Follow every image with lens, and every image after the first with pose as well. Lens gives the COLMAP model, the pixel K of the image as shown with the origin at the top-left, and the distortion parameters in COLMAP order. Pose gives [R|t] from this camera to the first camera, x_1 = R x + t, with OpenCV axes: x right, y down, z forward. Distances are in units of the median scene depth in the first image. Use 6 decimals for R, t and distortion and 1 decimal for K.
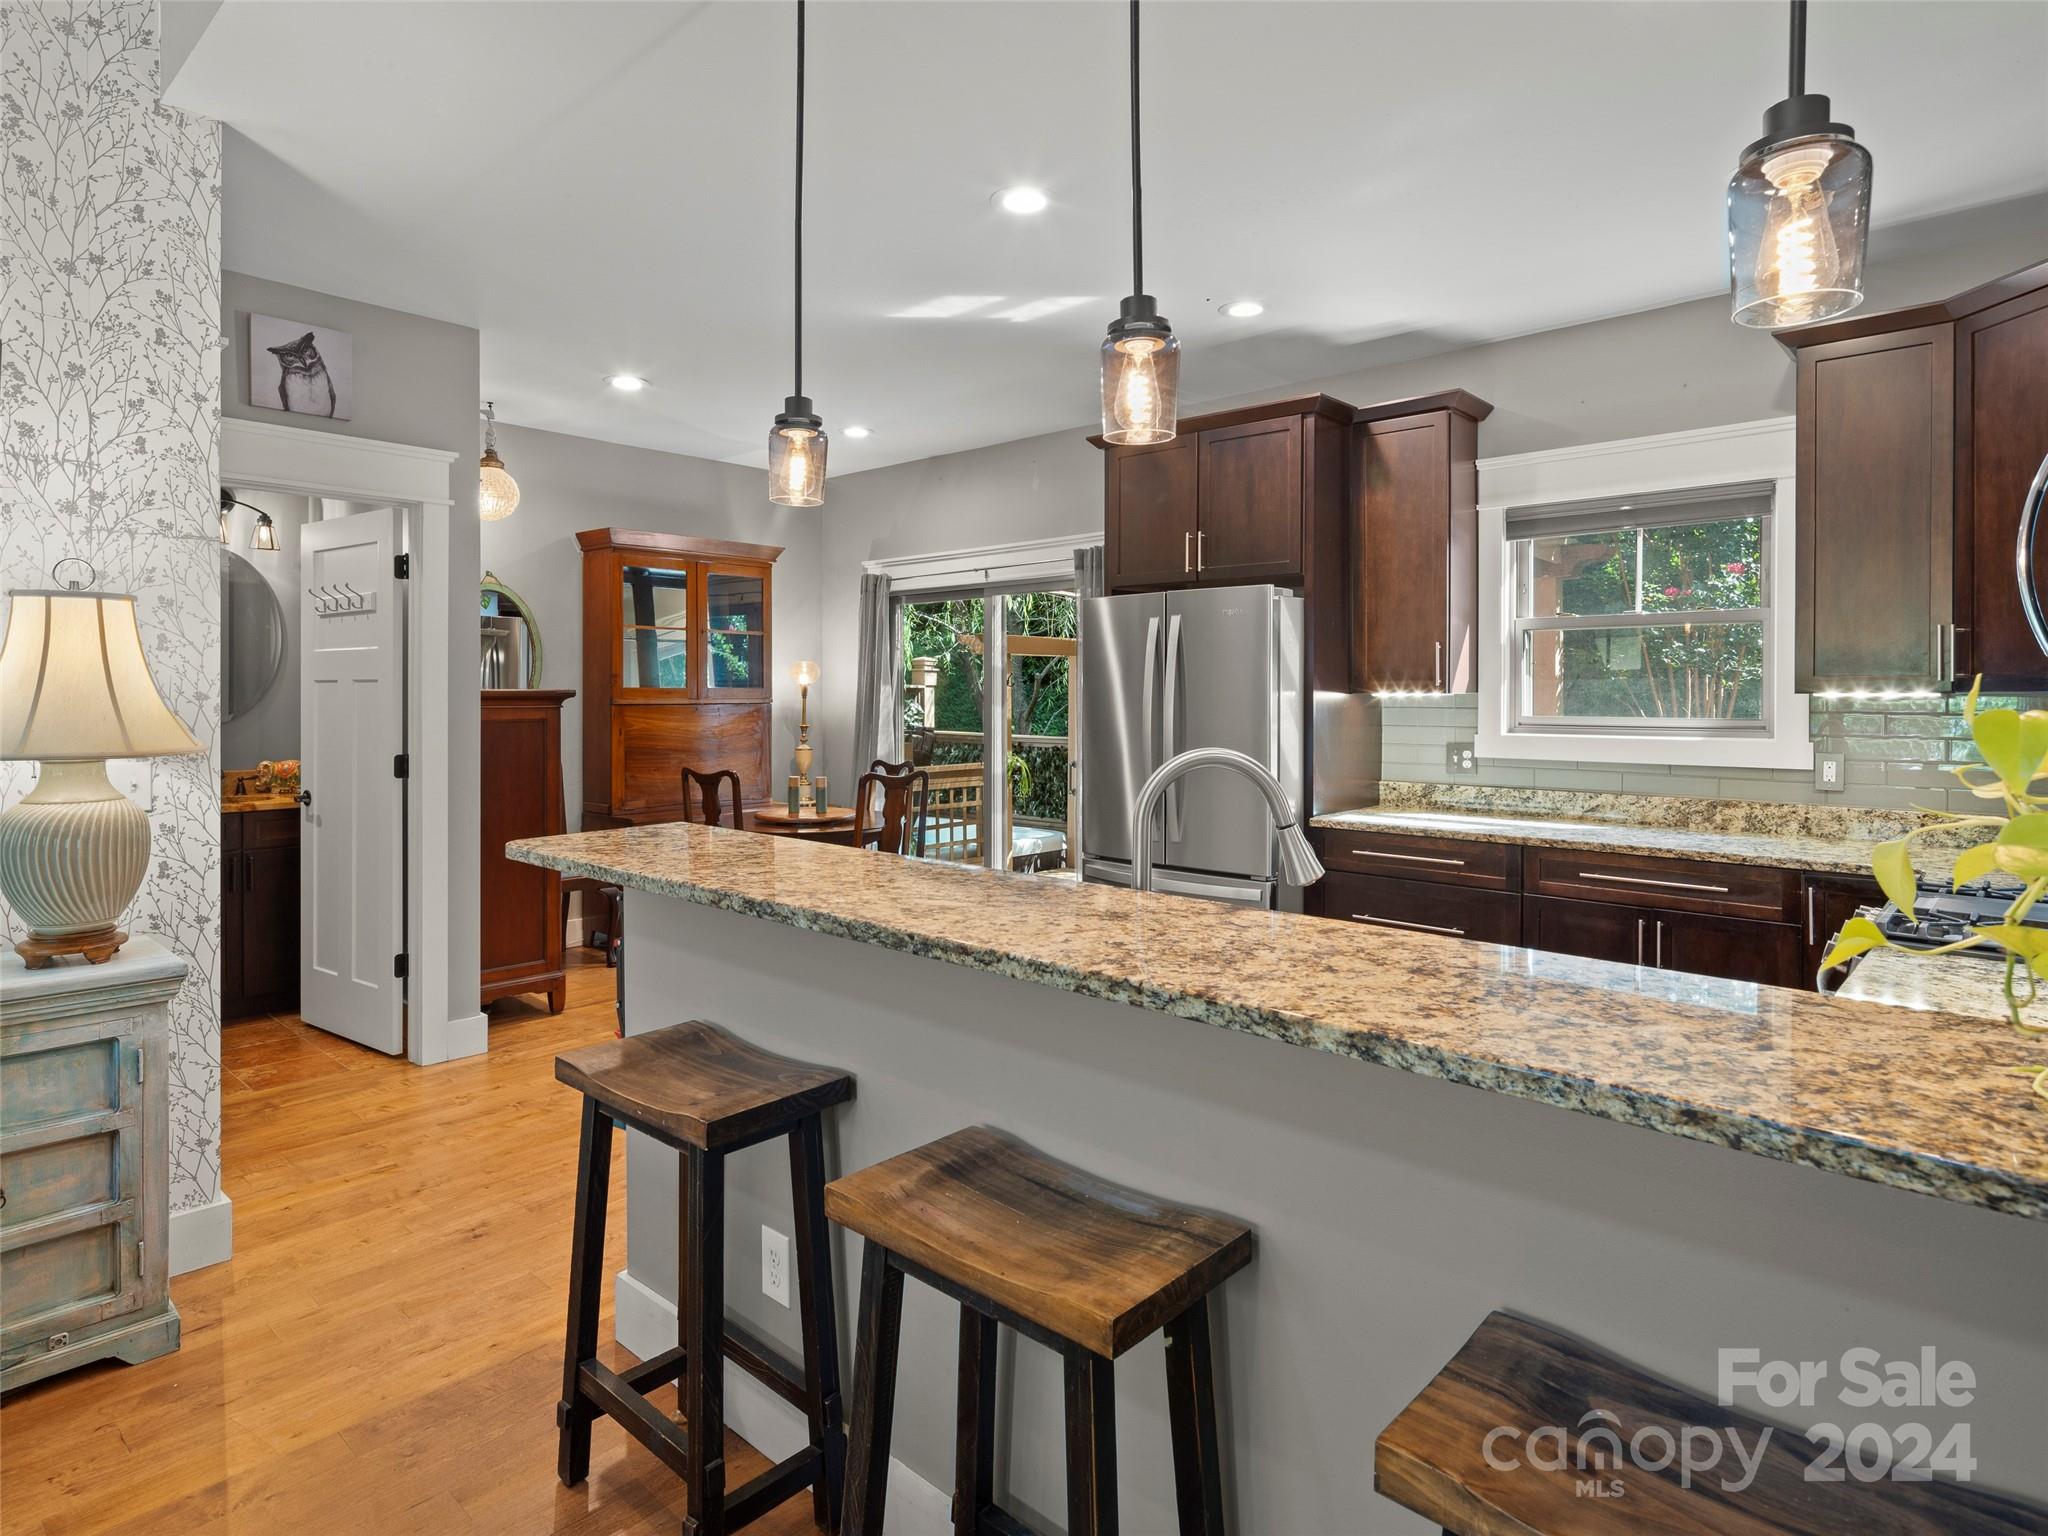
lens RADIAL K [[1117.2, 0, 985.8], [0, 1117.2, 705.0], [0, 0, 1]] dist [0.003487, -0.004694]
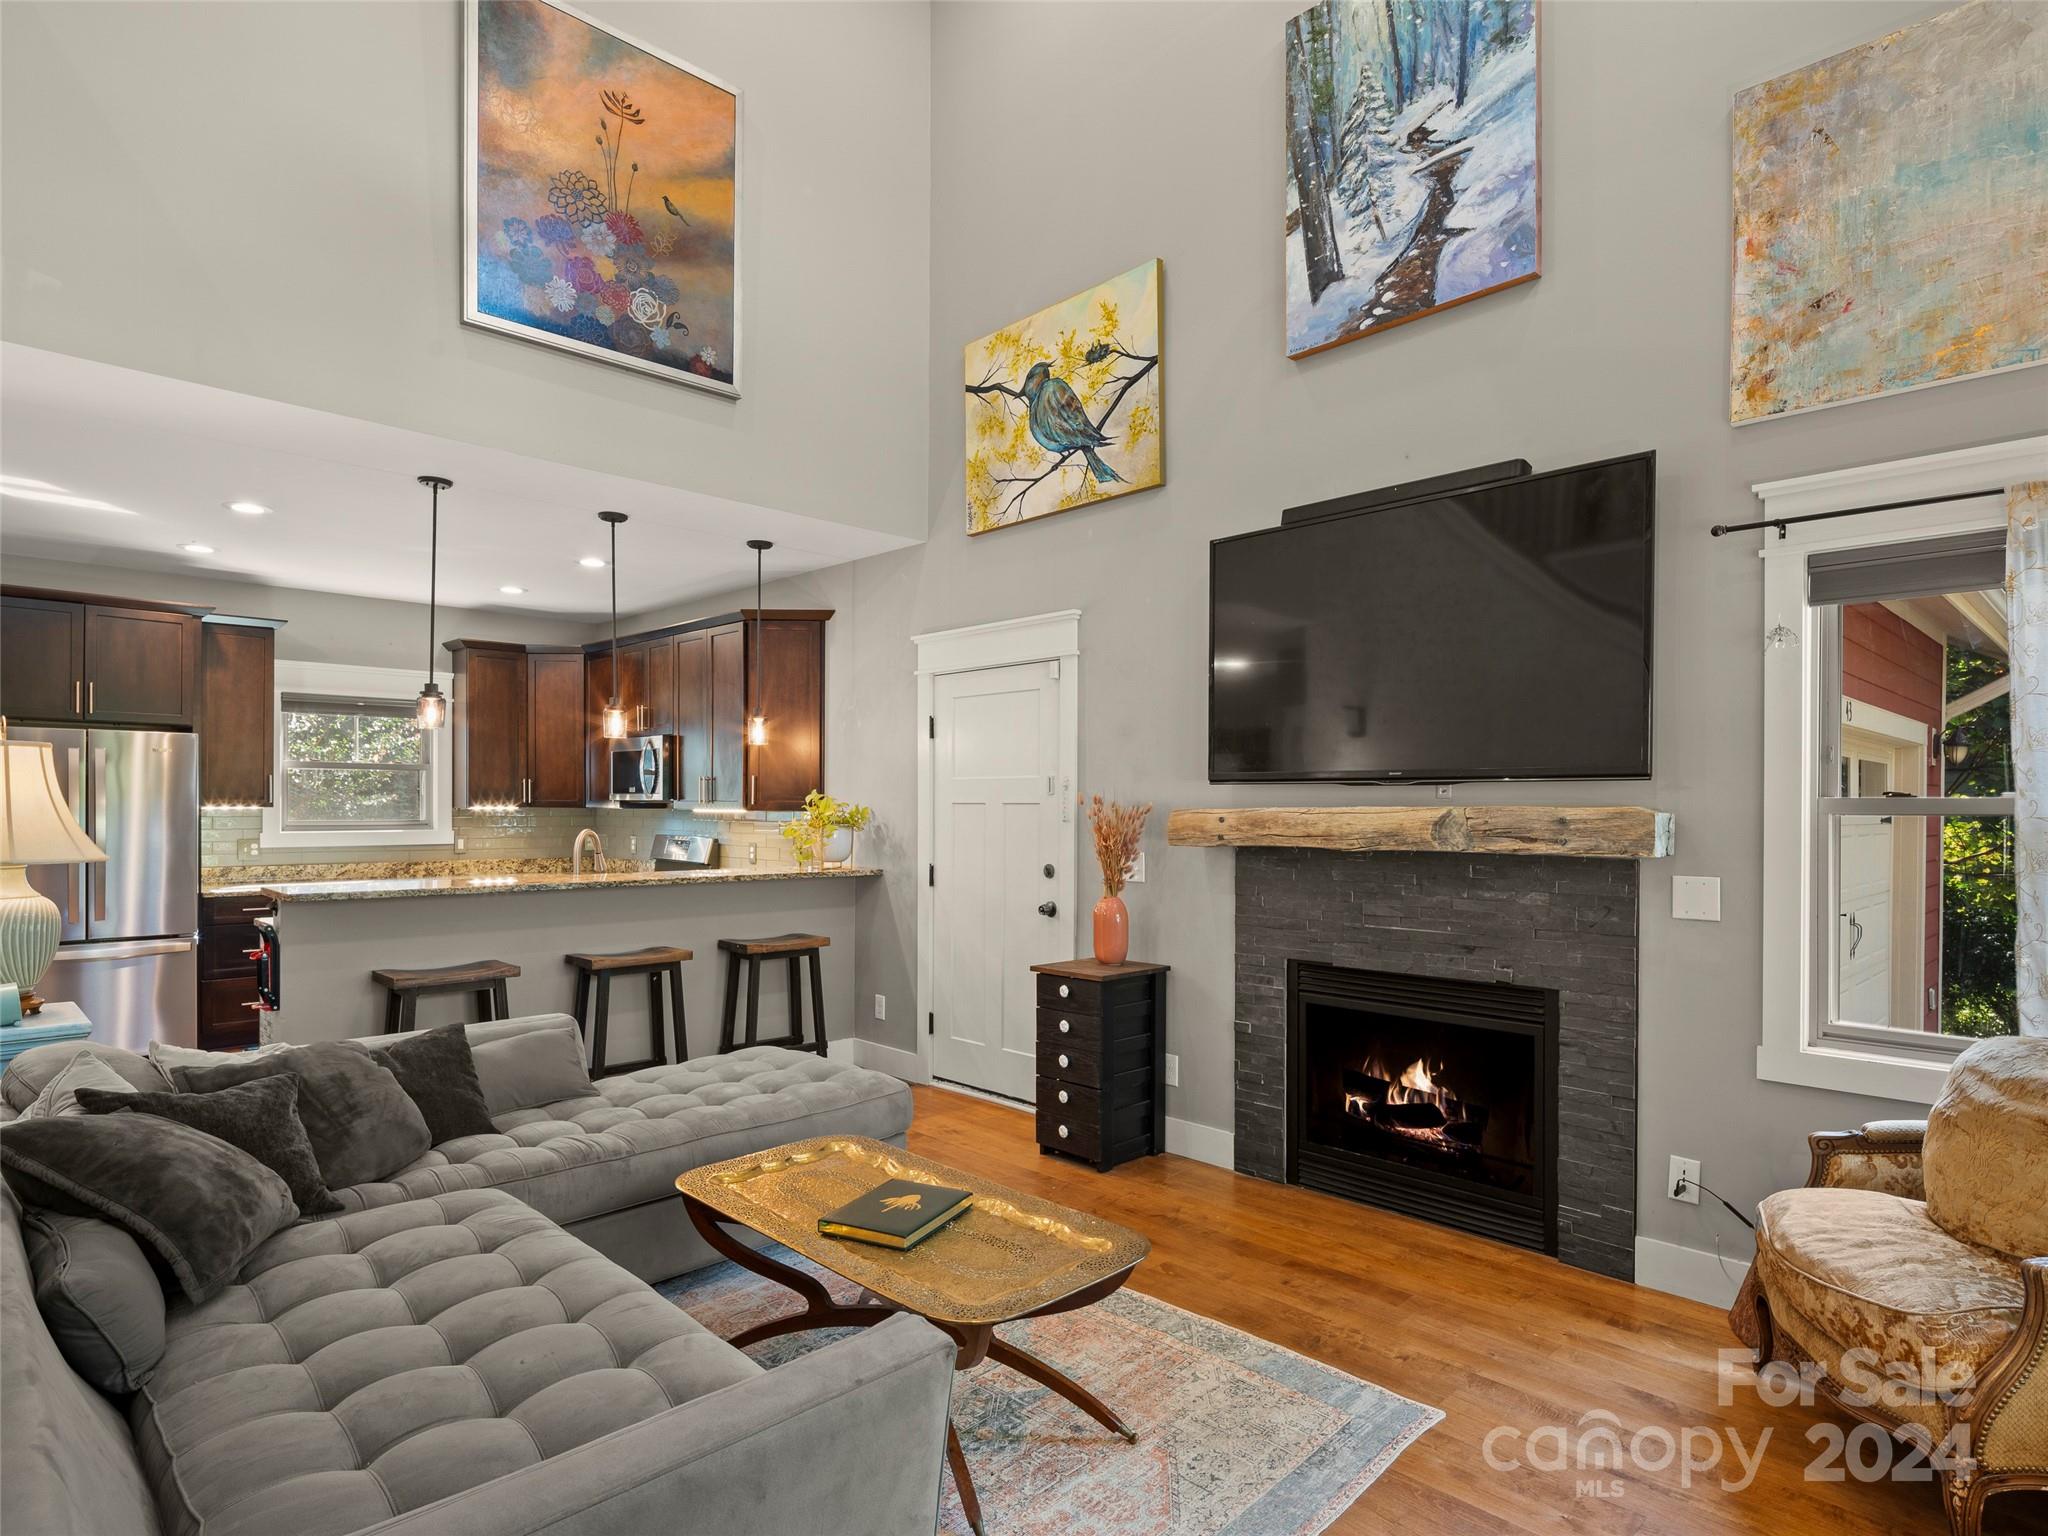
lens RADIAL K [[1117.2, 0, 1079.8], [0, 1117.2, 817.0], [0, 0, 1]] dist [0.003487, -0.004694]
pose [[0.009247, -0.012329, 0.999881, -1.147674], [0.004156, 0.999916, 0.012291, -0.010648], [-0.999949, 0.004042, 0.009298, -0.167614]]
